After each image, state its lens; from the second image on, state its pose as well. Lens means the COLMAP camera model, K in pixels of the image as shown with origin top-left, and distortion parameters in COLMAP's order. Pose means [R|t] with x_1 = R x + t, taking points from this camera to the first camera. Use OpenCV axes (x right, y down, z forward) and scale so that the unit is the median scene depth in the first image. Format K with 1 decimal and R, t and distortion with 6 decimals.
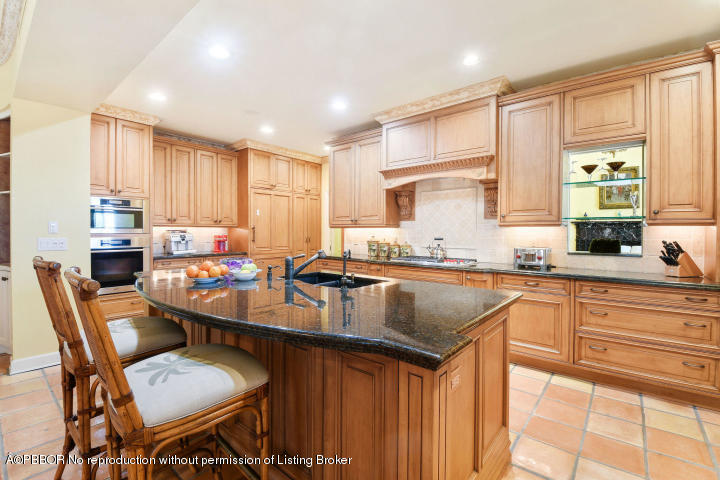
lens RADIAL K [[314.4, 0, 307.6], [0, 314.4, 234.8], [0, 0, 1]] dist [-0.017292, -0.007126]
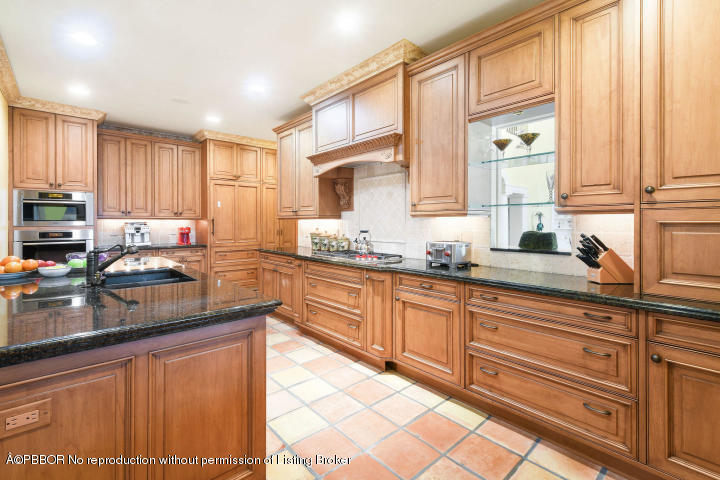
lens RADIAL K [[314.4, 0, 329.0], [0, 314.4, 223.6], [0, 0, 1]] dist [-0.017292, -0.007126]
pose [[0.992762, -0.003244, -0.120058, 0.506082], [0.002077, 0.999949, -0.009838, -0.000277], [0.120084, 0.009518, 0.992718, 0.125971]]
